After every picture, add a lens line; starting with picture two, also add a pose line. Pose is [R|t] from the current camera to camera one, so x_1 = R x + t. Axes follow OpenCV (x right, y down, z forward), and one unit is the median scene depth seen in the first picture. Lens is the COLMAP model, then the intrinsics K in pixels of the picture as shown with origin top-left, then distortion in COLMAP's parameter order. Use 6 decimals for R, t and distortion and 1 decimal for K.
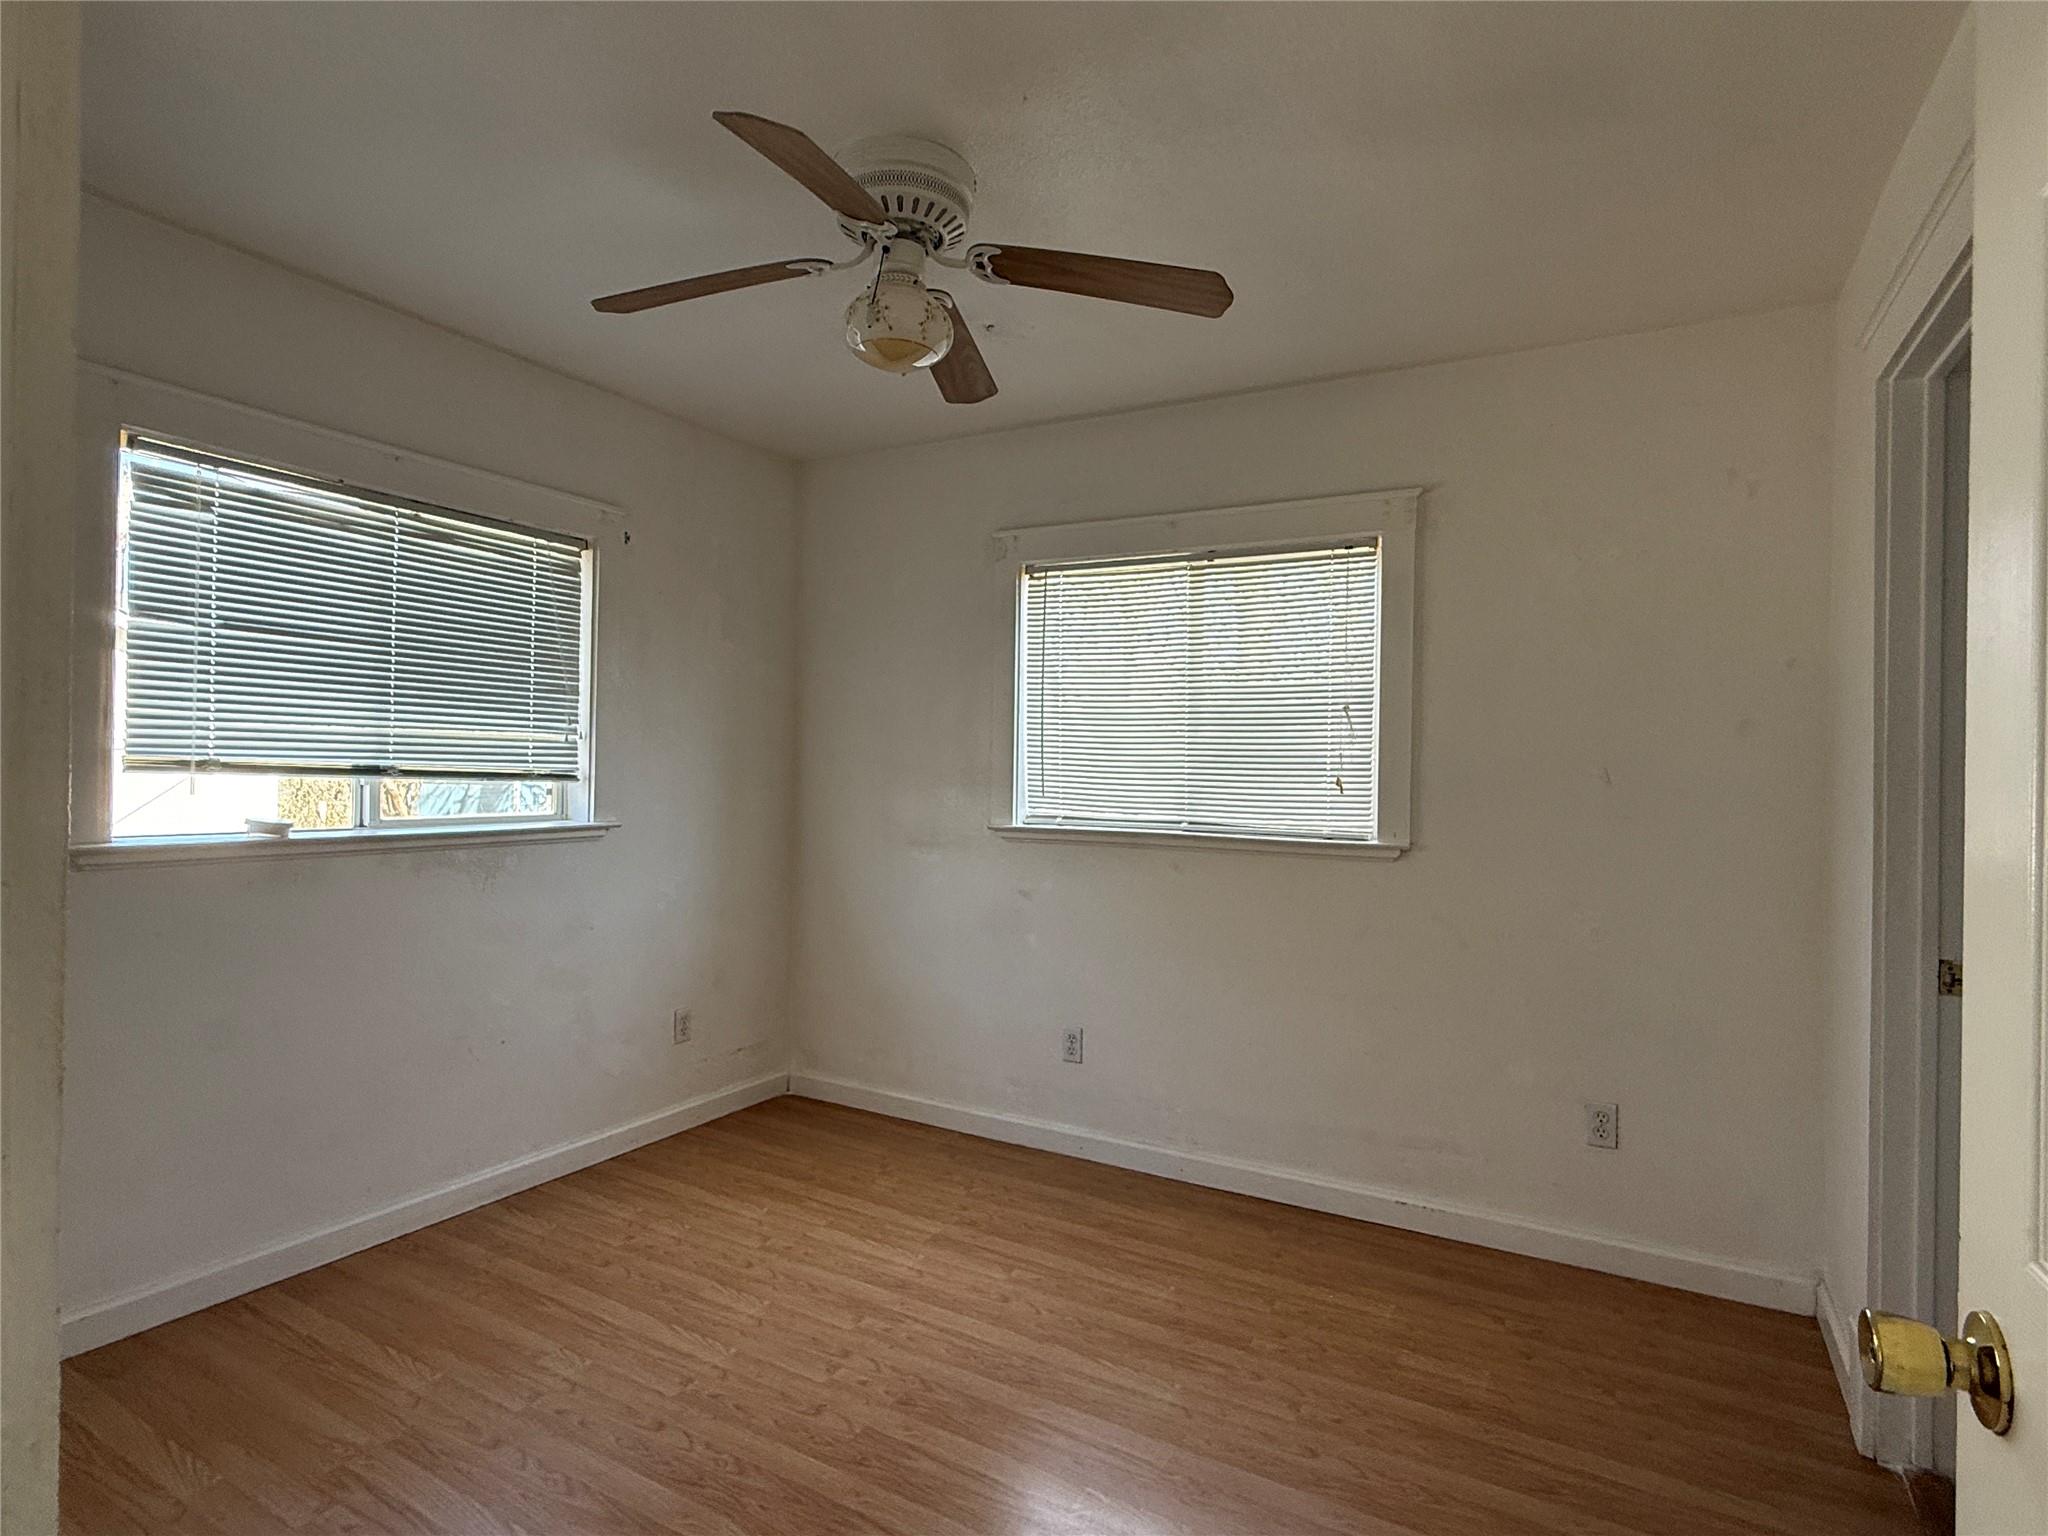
lens RADIAL K [[1055.6, 0, 1018.3], [0, 1055.6, 769.3], [0, 0, 1]] dist [0.001792, -0.000152]
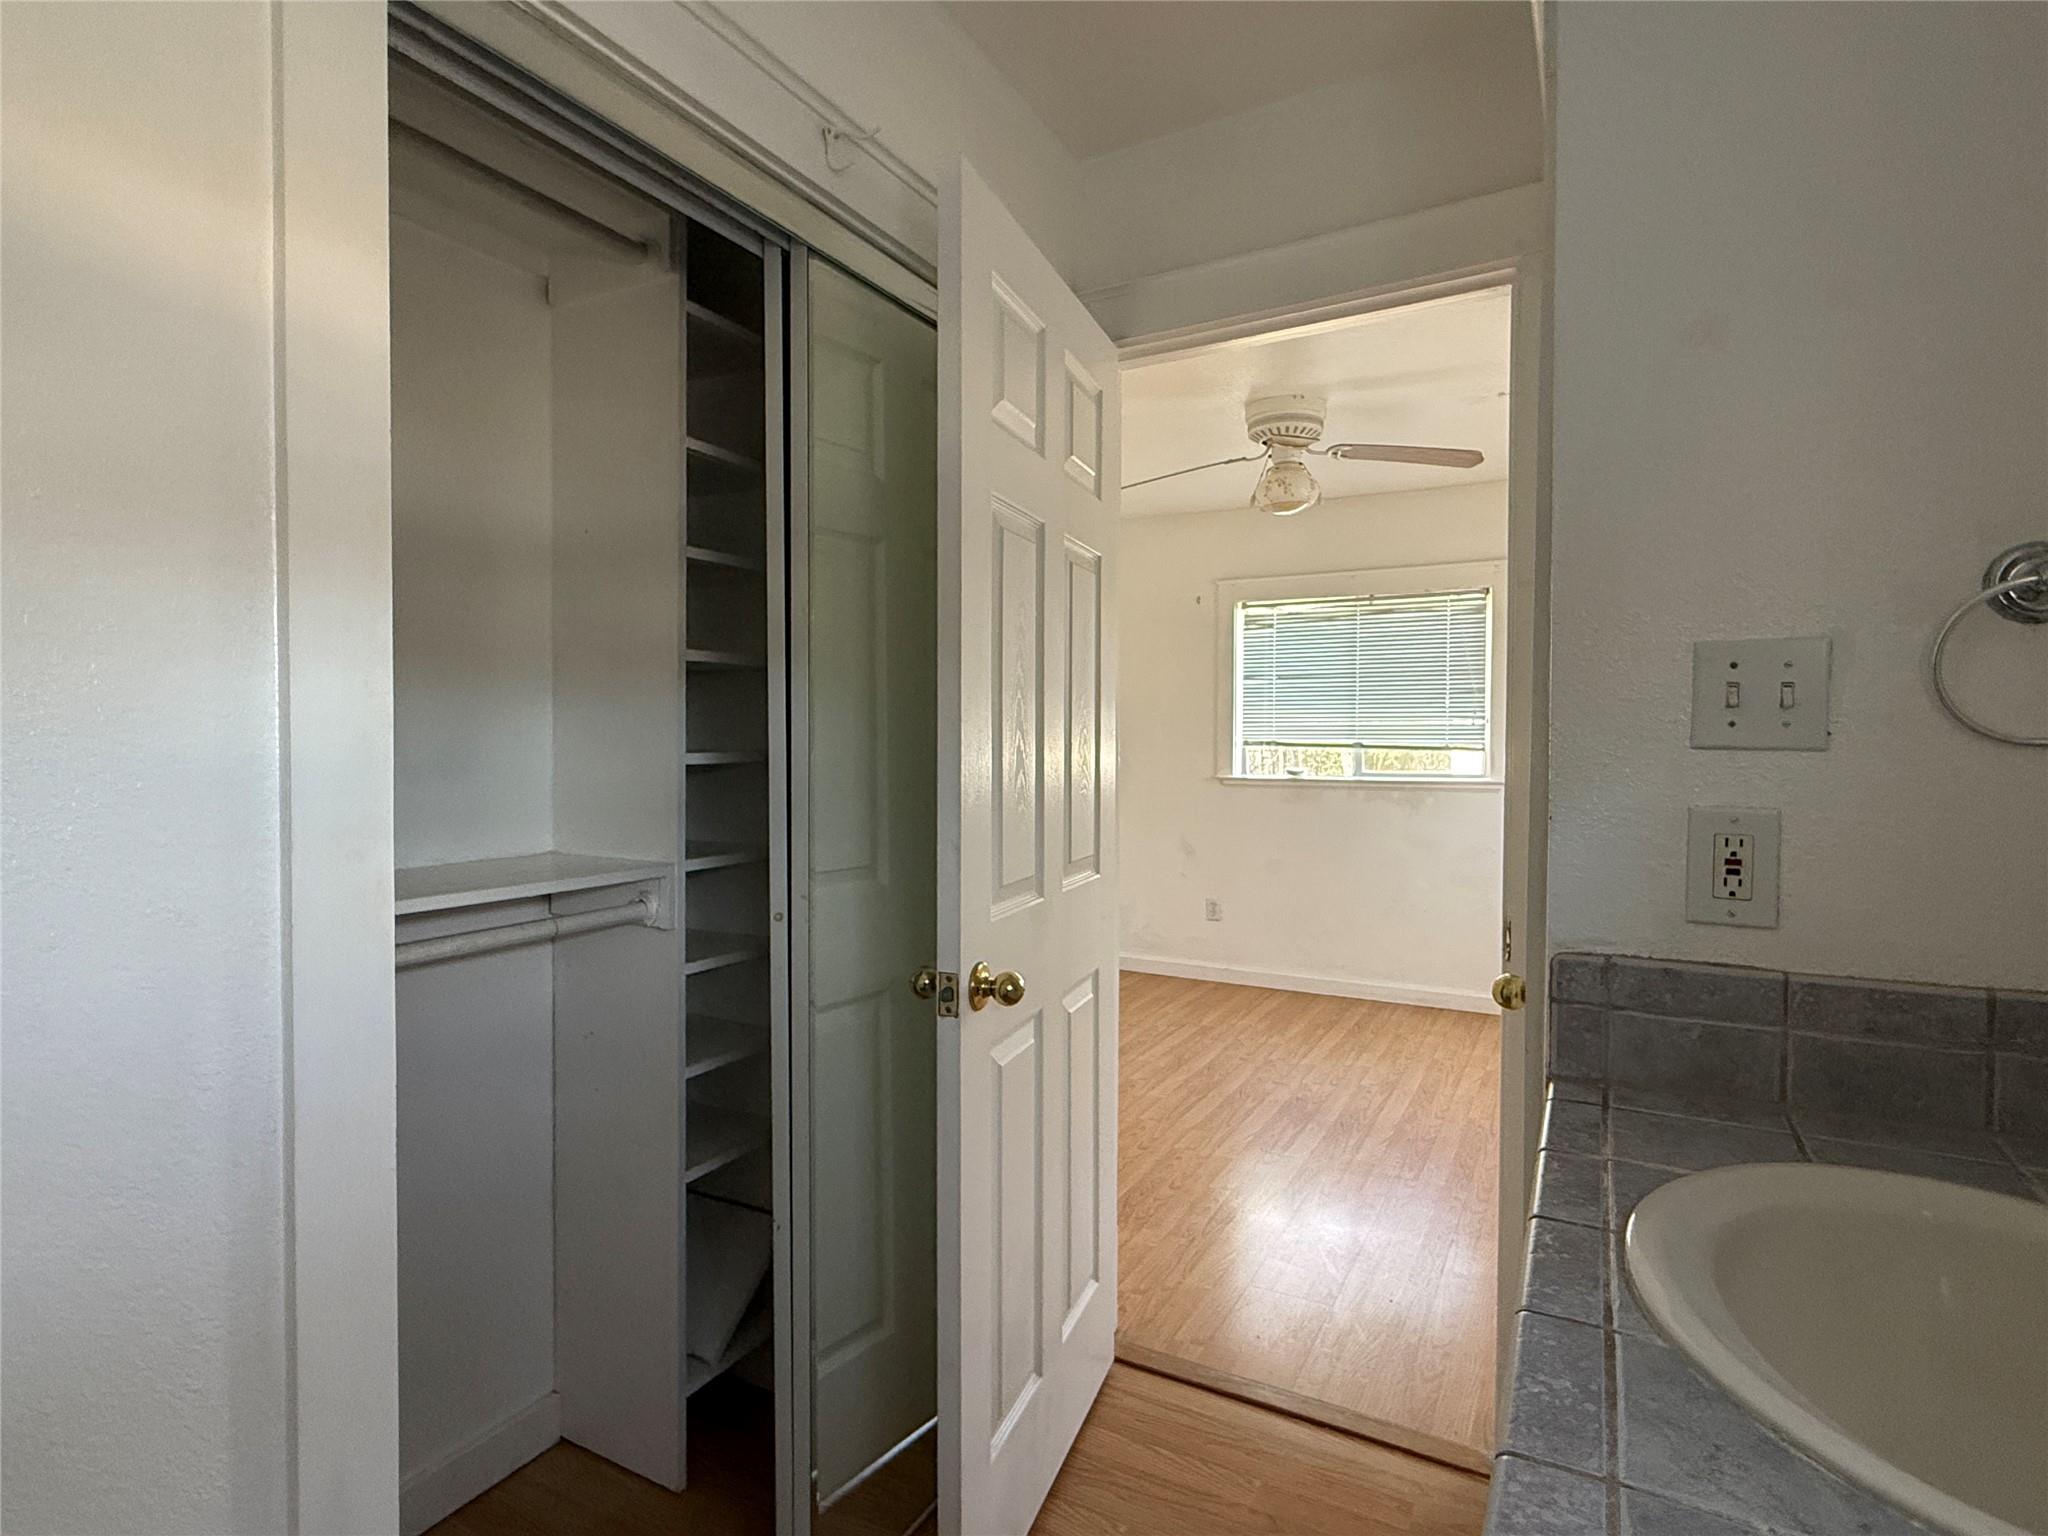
lens RADIAL K [[1055.6, 0, 1017.3], [0, 1055.6, 765.6], [0, 0, 1]] dist [0.001792, -0.000152]
pose [[0.019325, 0.013595, -0.999721, 1.343509], [0.006144, 0.999887, 0.013716, 0.008456], [0.999794, -0.006408, 0.019239, 0.400844]]
